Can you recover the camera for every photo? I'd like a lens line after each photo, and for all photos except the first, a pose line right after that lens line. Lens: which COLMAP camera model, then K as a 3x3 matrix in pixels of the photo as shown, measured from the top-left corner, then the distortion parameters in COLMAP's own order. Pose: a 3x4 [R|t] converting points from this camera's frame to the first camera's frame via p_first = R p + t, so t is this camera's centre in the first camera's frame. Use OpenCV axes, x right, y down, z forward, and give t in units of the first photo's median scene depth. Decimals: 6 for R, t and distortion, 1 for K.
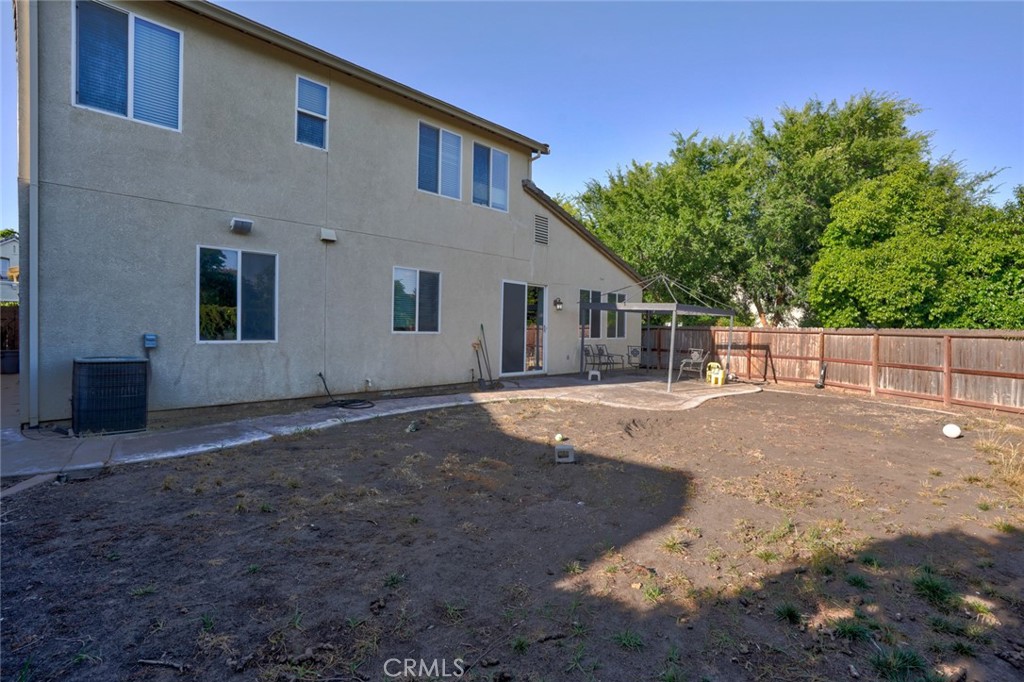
lens RADIAL K [[477.8, 0, 512.0], [0, 477.8, 341.0], [0, 0, 1]] dist [-0.015977, 0.000612]
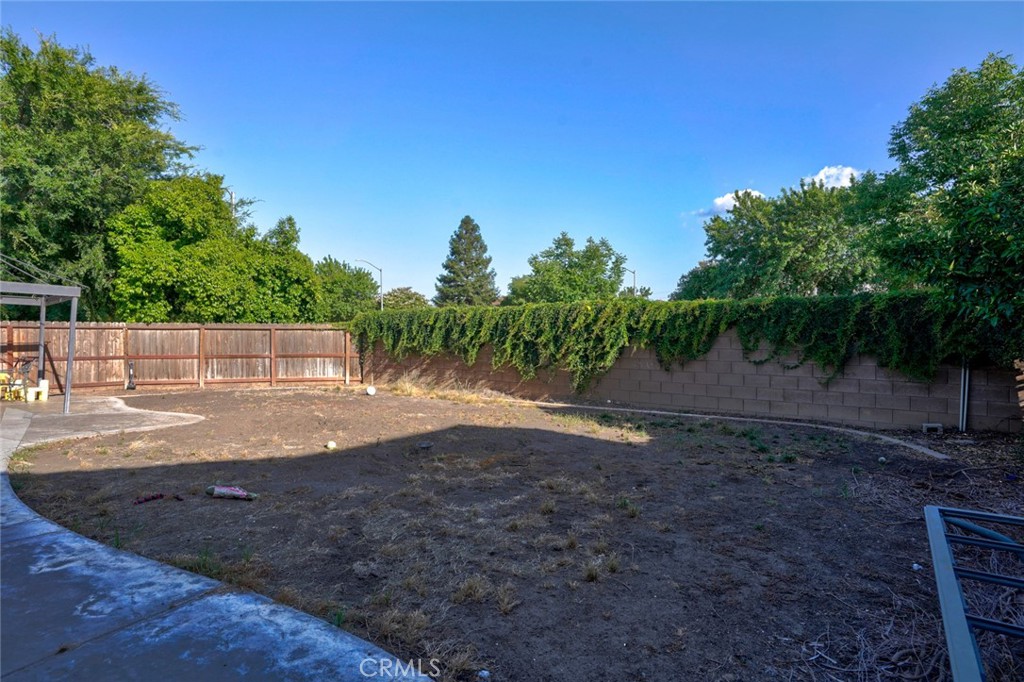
lens RADIAL K [[591.9, 0, 512.0], [0, 591.9, 341.0], [0, 0, 1]] dist [-0.076425, -0.000103]
pose [[-0.150762, -0.021881, 0.988328, -0.611019], [0.025822, 0.999327, 0.026063, -0.002004], [-0.988233, 0.029450, -0.150095, 0.520148]]
